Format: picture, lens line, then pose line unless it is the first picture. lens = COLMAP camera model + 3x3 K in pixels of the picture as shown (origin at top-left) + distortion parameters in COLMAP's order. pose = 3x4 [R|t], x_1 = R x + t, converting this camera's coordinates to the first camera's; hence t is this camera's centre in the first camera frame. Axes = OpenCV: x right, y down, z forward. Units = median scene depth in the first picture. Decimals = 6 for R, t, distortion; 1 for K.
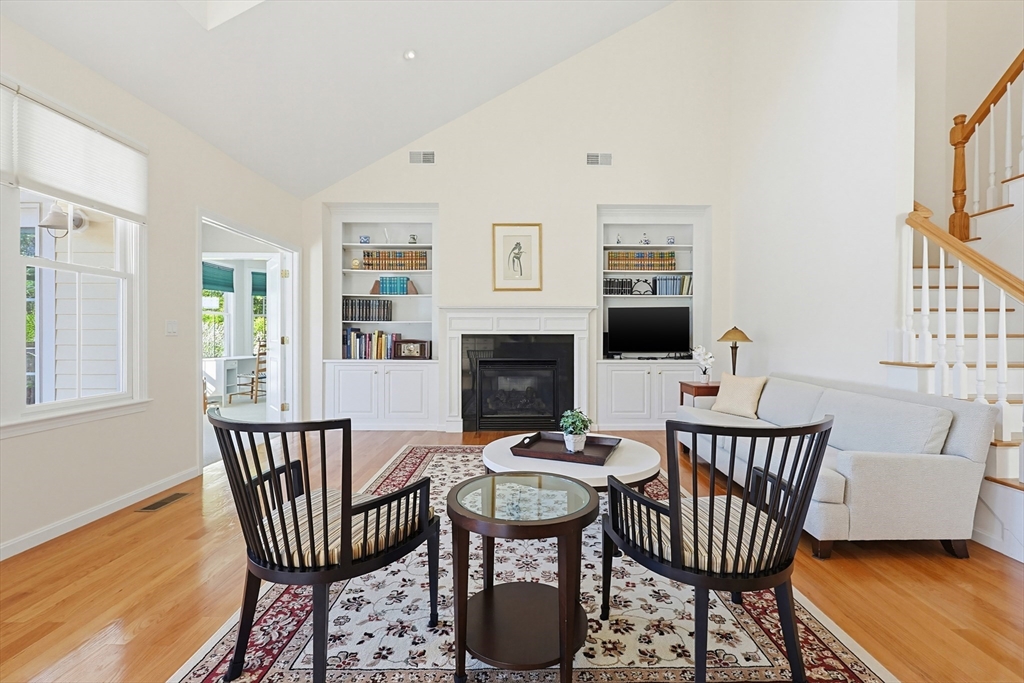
lens RADIAL K [[447.7, 0, 525.4], [0, 447.7, 336.7], [0, 0, 1]] dist [0.001509, 0.000048]
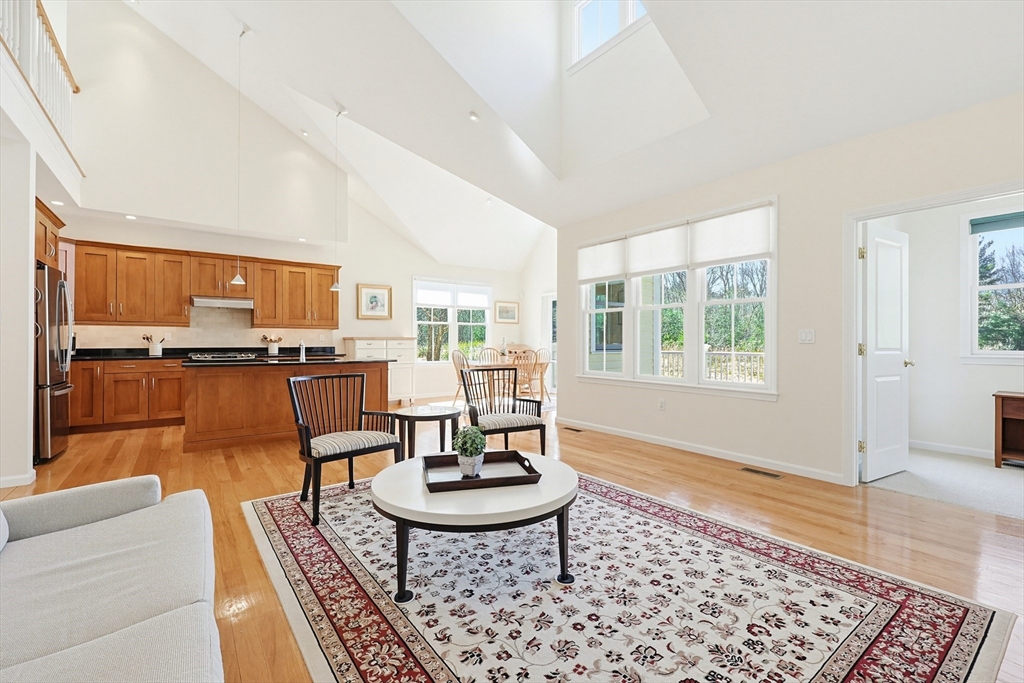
lens RADIAL K [[441.0, 0, 516.9], [0, 441.0, 338.2], [0, 0, 1]] dist [0.001649, 0.000441]
pose [[-0.804057, -0.006724, -0.594514, 0.288731], [-0.003784, 0.999974, -0.006192, -0.003119], [0.594540, -0.002730, -0.804062, 0.912861]]
